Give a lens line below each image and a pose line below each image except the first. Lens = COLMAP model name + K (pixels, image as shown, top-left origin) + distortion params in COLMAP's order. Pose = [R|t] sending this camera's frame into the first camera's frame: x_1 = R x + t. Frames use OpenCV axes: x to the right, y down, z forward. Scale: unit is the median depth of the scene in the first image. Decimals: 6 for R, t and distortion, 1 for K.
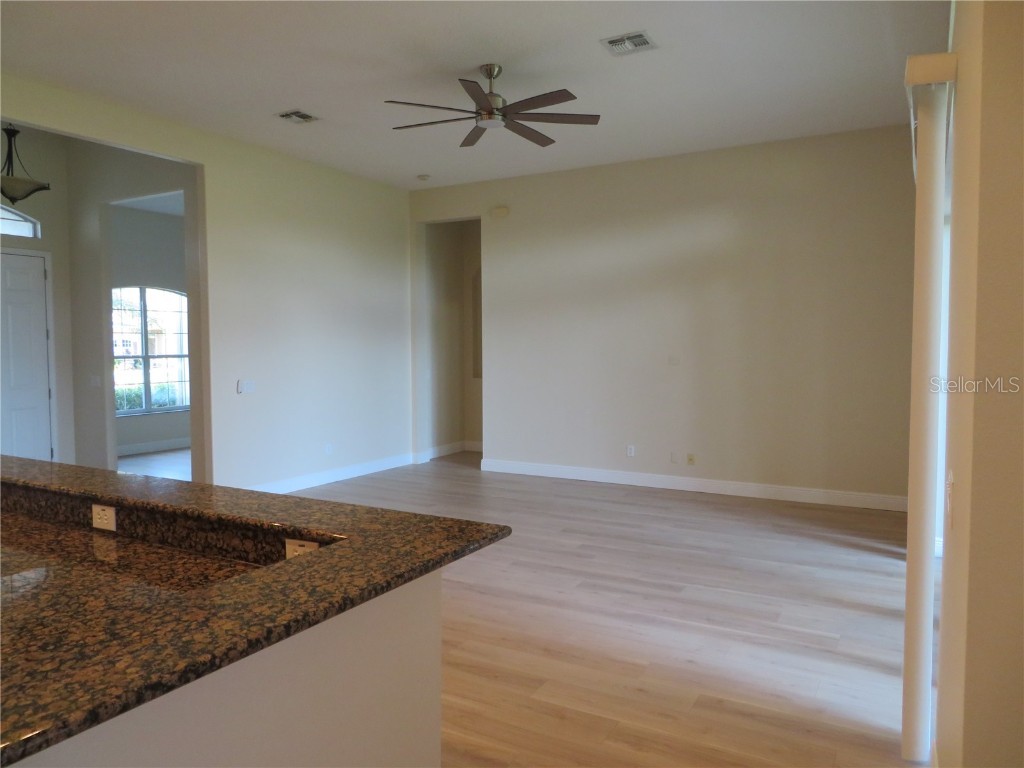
lens RADIAL K [[729.7, 0, 508.0], [0, 729.7, 384.3], [0, 0, 1]] dist [-0.012196, 0.006936]
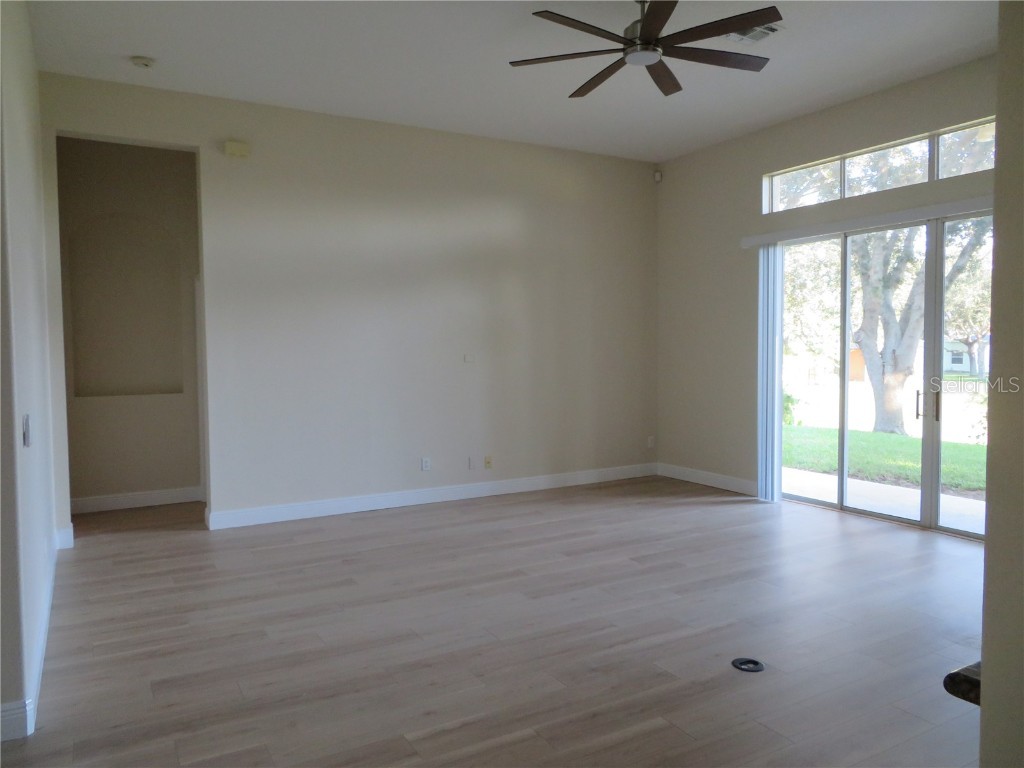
lens RADIAL K [[729.7, 0, 508.0], [0, 729.7, 384.3], [0, 0, 1]] dist [-0.012196, 0.006936]
pose [[0.509030, -0.042423, 0.859703, -0.546762], [0.056399, 0.998282, 0.015868, -0.011368], [-0.858899, 0.040409, 0.510548, 0.499081]]
